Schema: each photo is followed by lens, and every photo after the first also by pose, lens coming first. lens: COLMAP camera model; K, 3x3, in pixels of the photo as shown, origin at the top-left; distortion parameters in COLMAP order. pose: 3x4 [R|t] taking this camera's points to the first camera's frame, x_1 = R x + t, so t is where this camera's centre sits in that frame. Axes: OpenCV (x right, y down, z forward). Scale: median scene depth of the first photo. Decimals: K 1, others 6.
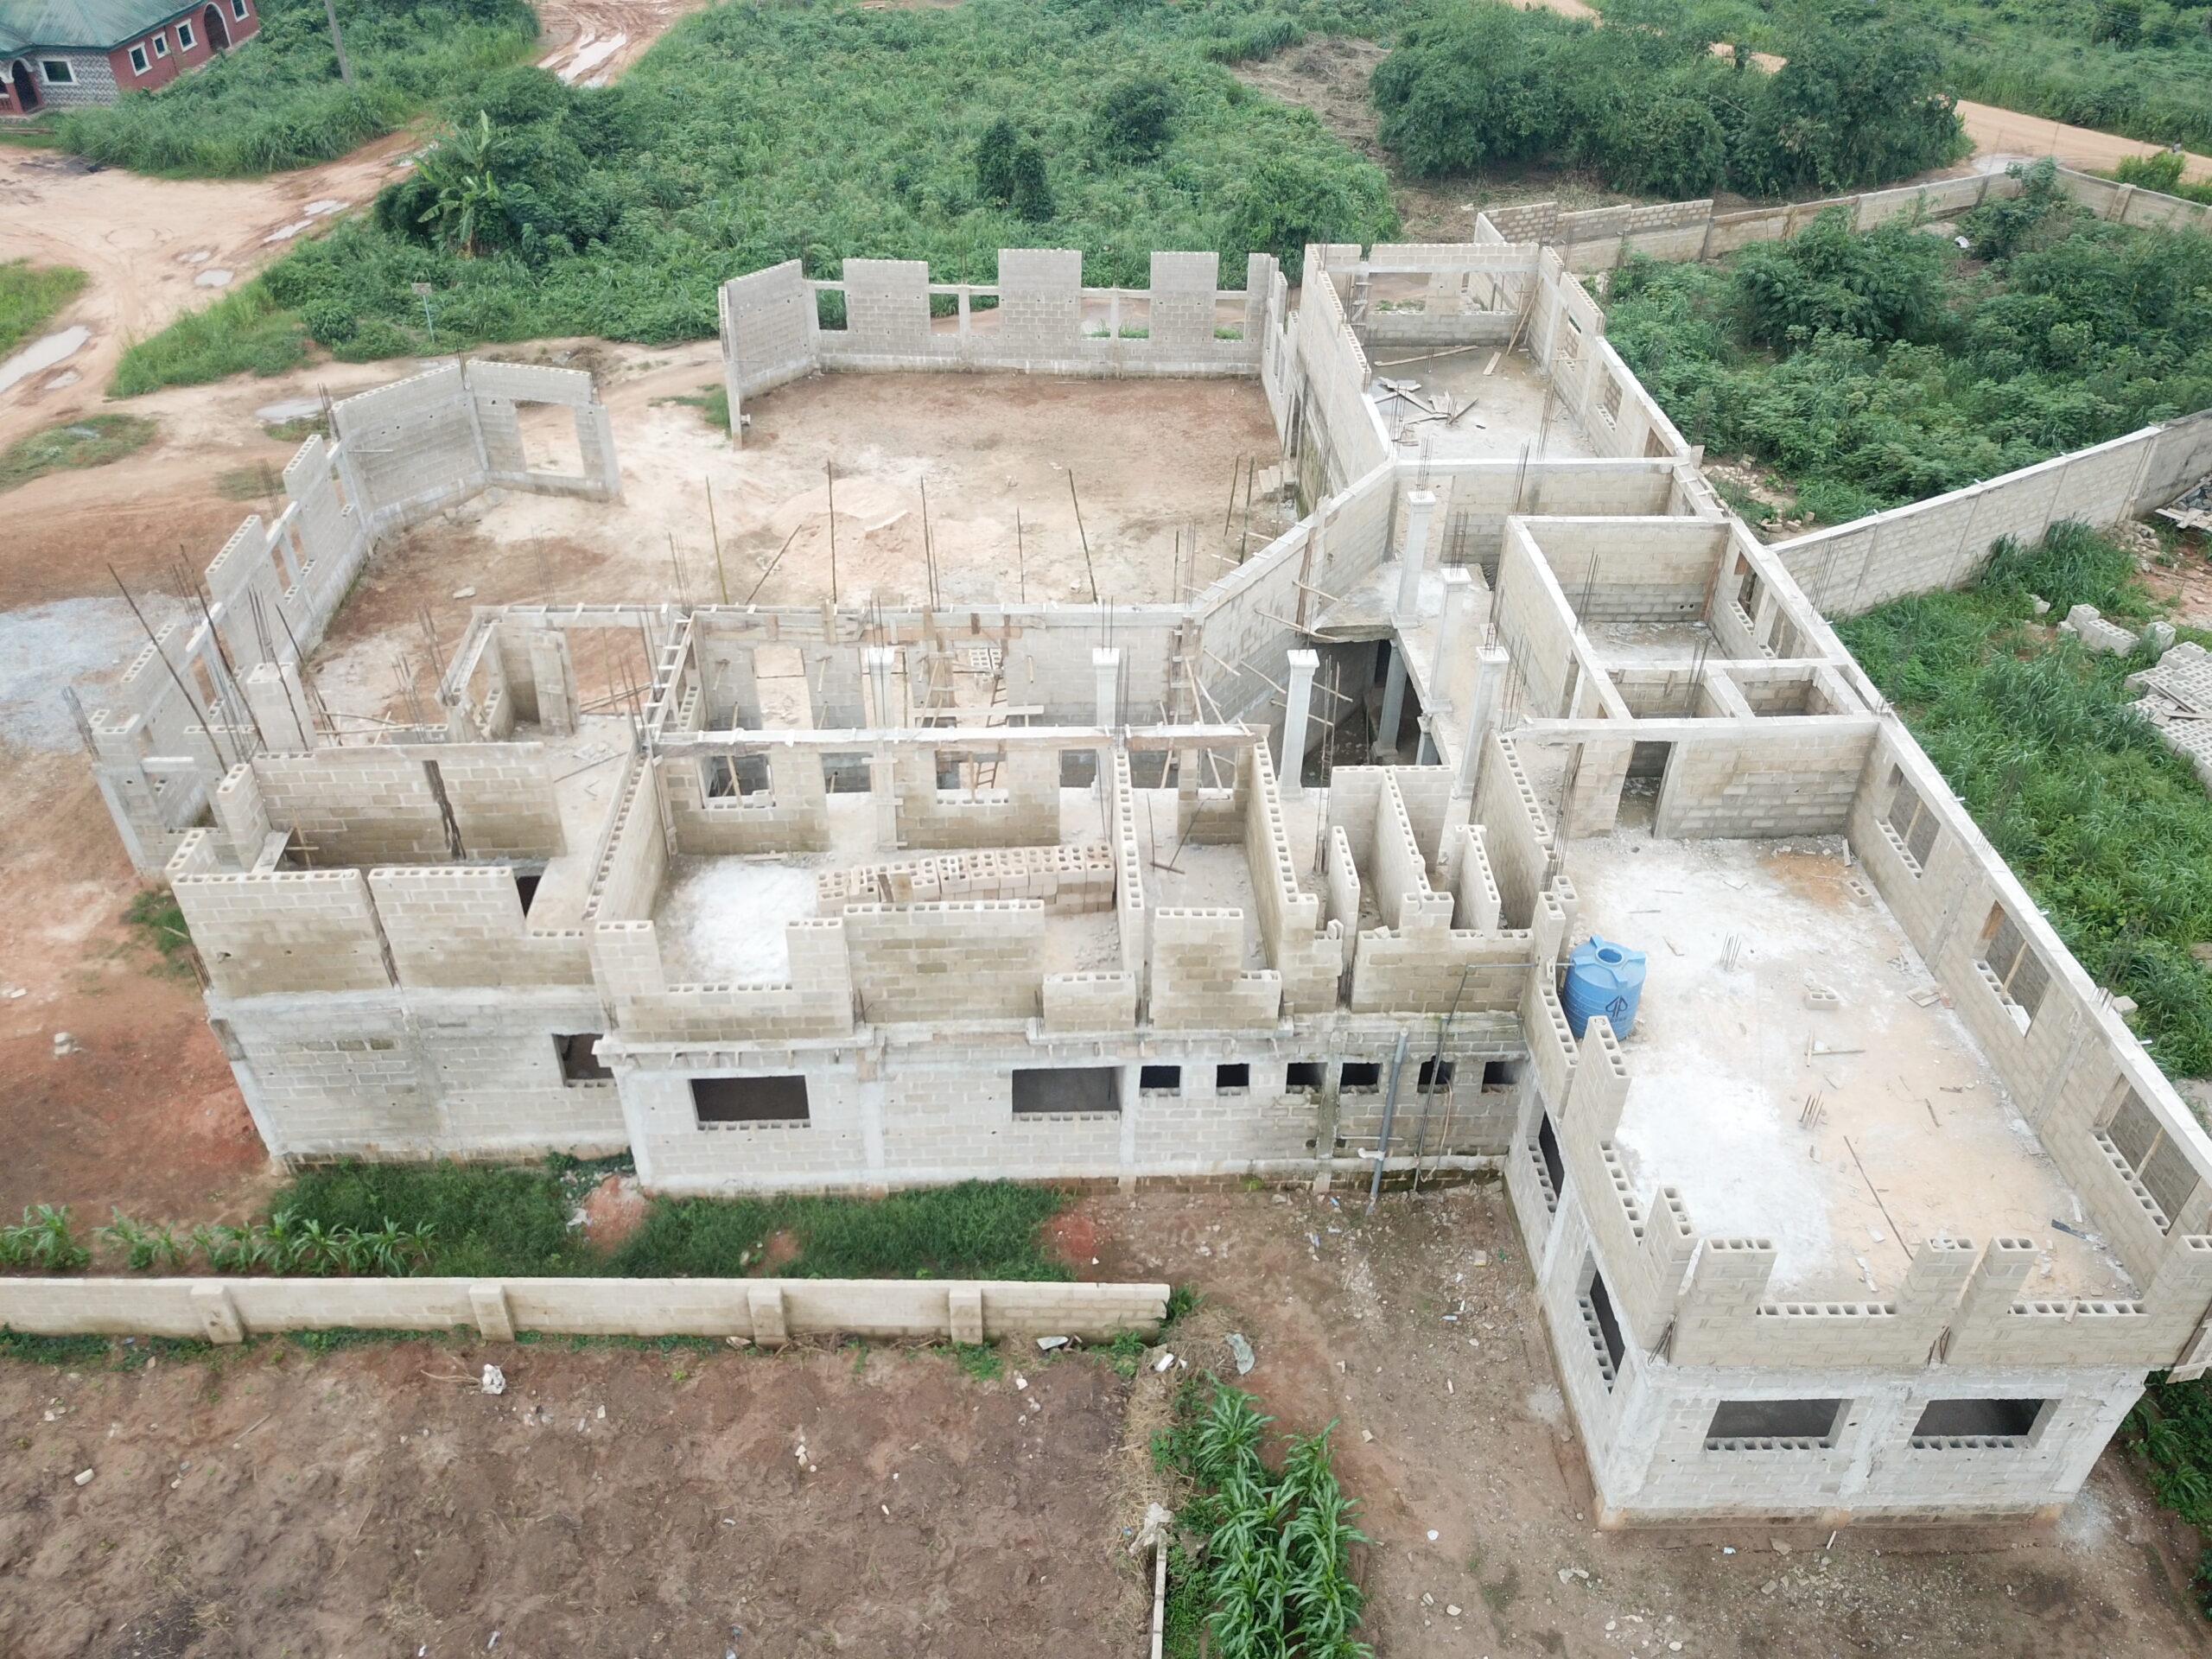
lens RADIAL K [[1684.6, 0, 1139.5], [0, 1684.6, 823.8], [0, 0, 1]] dist [0.002170, -0.001396]
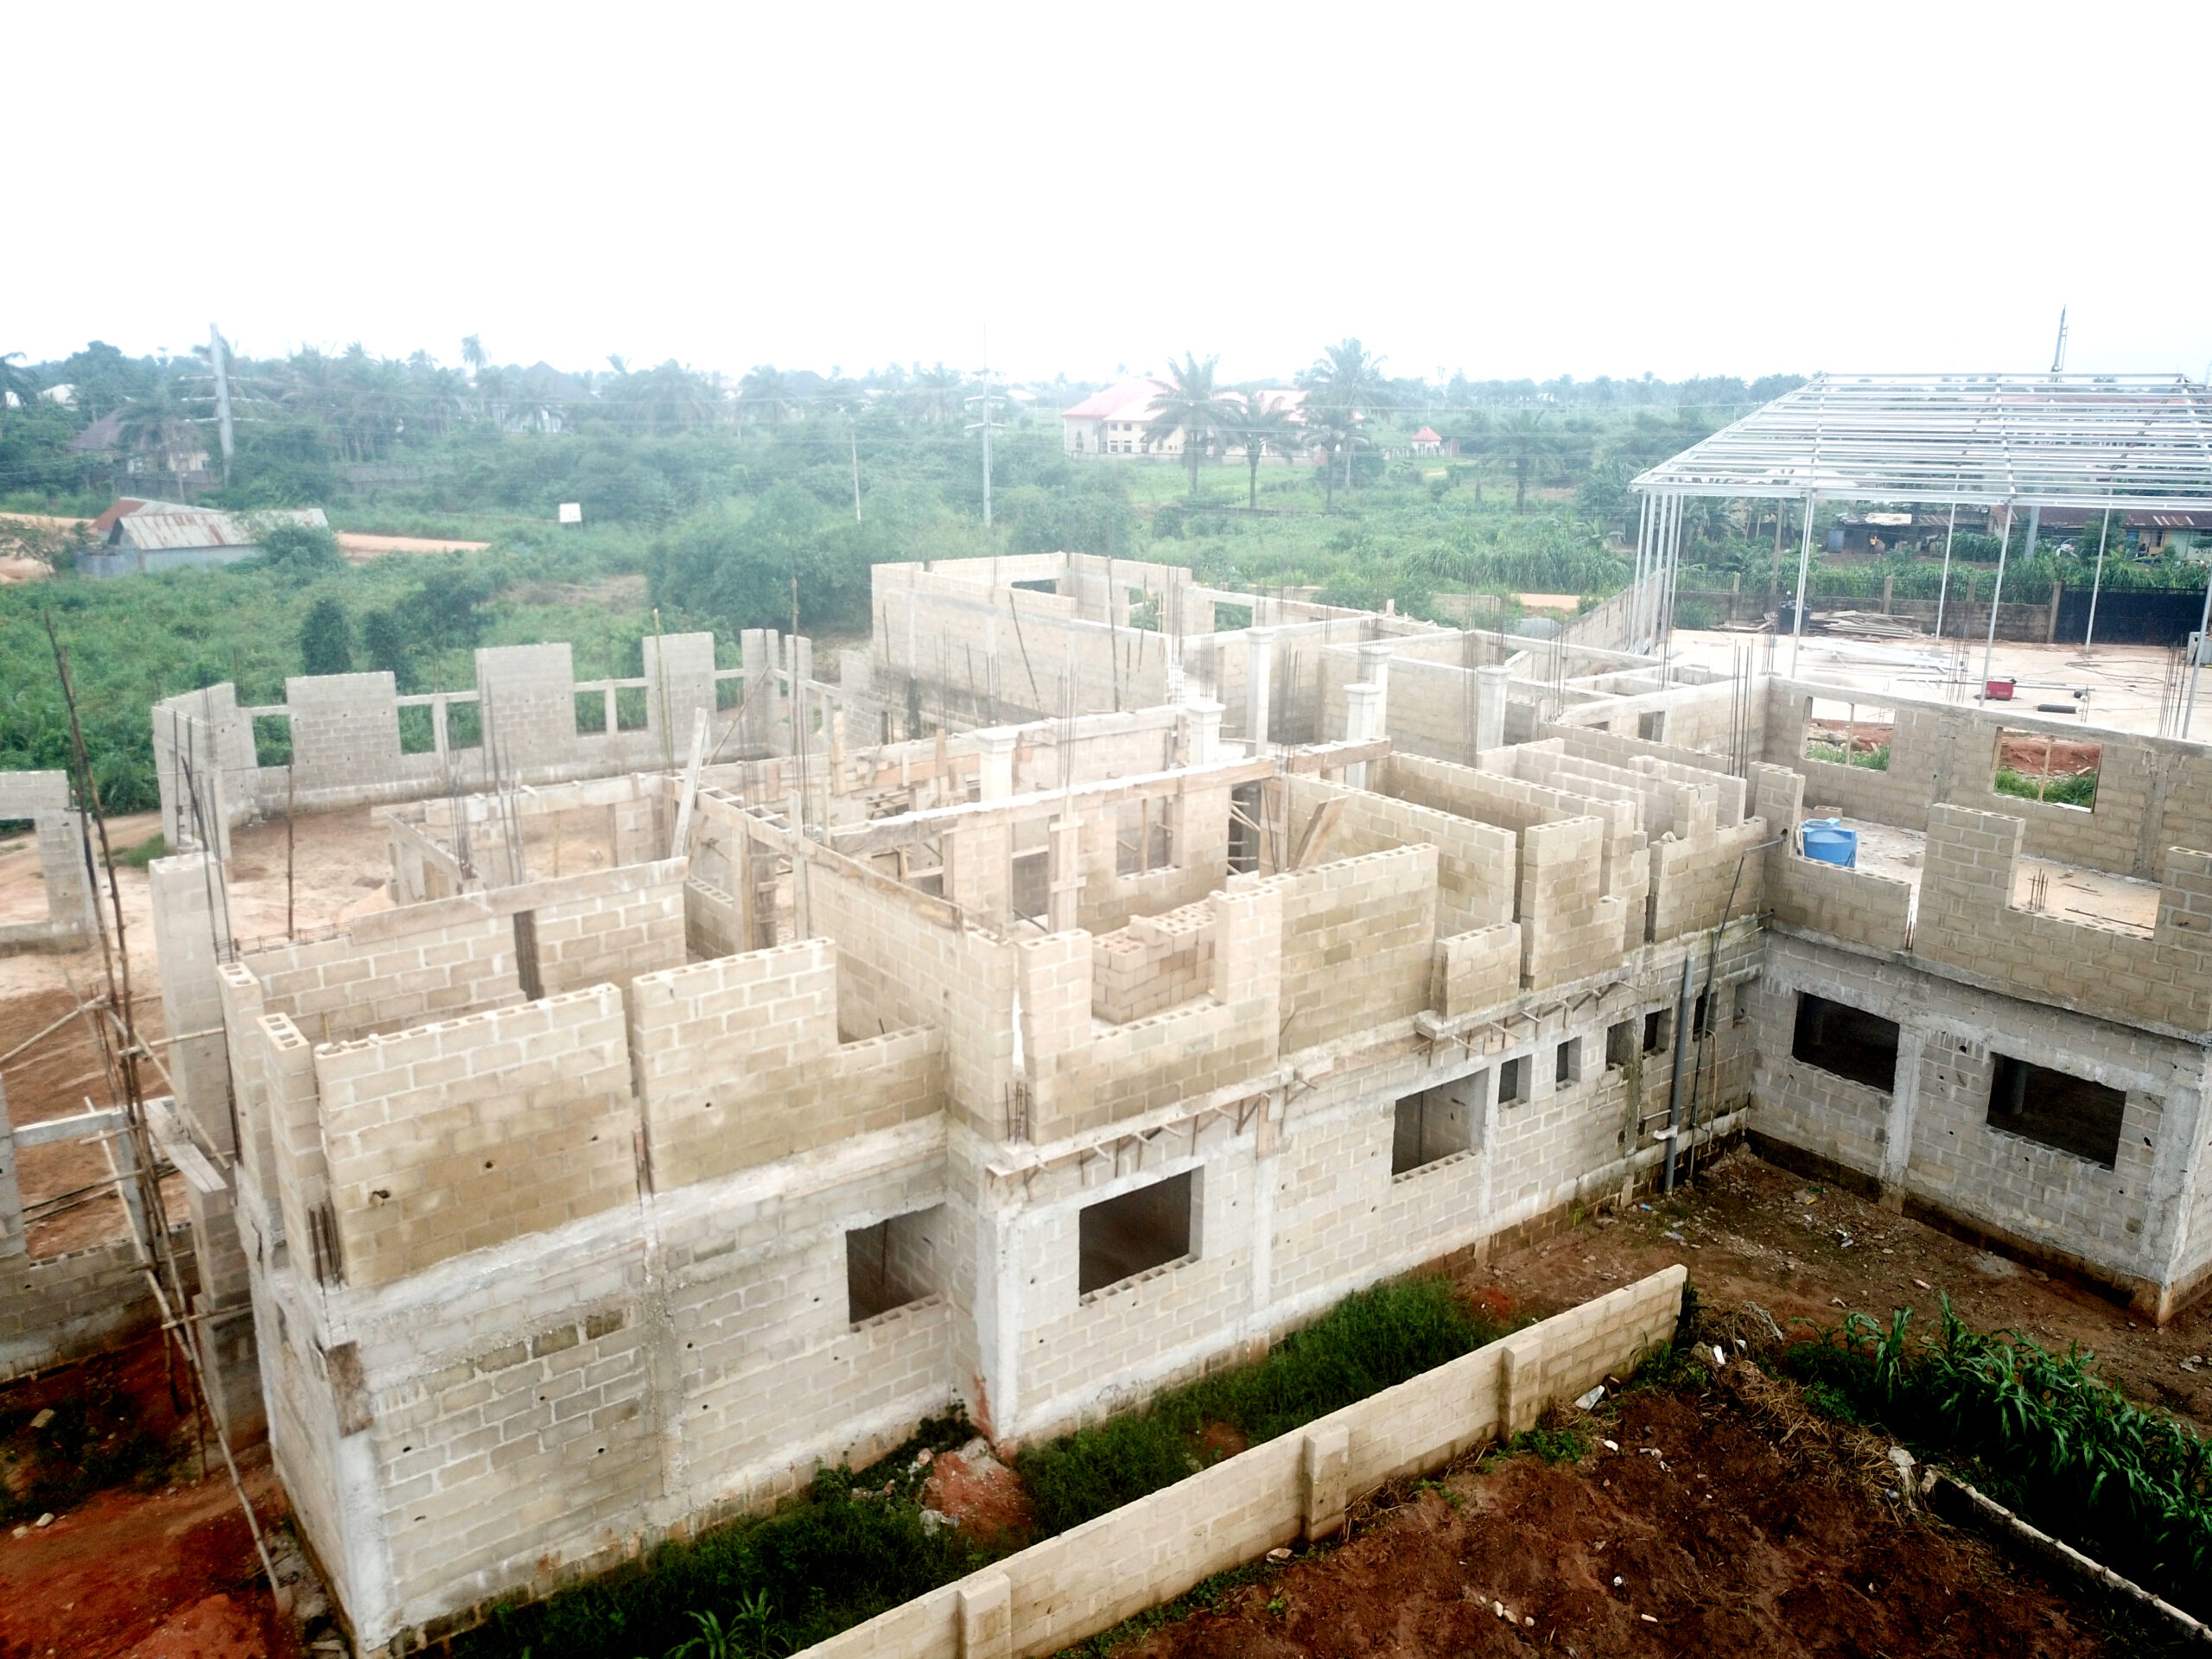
lens RADIAL K [[1684.6, 0, 1139.5], [0, 1684.6, 823.8], [0, 0, 1]] dist [0.002170, -0.001396]
pose [[0.824006, -0.158632, 0.543921, -0.585526], [0.347181, 0.900028, -0.263468, 0.193636], [-0.447749, 0.405938, 0.796703, 0.349648]]
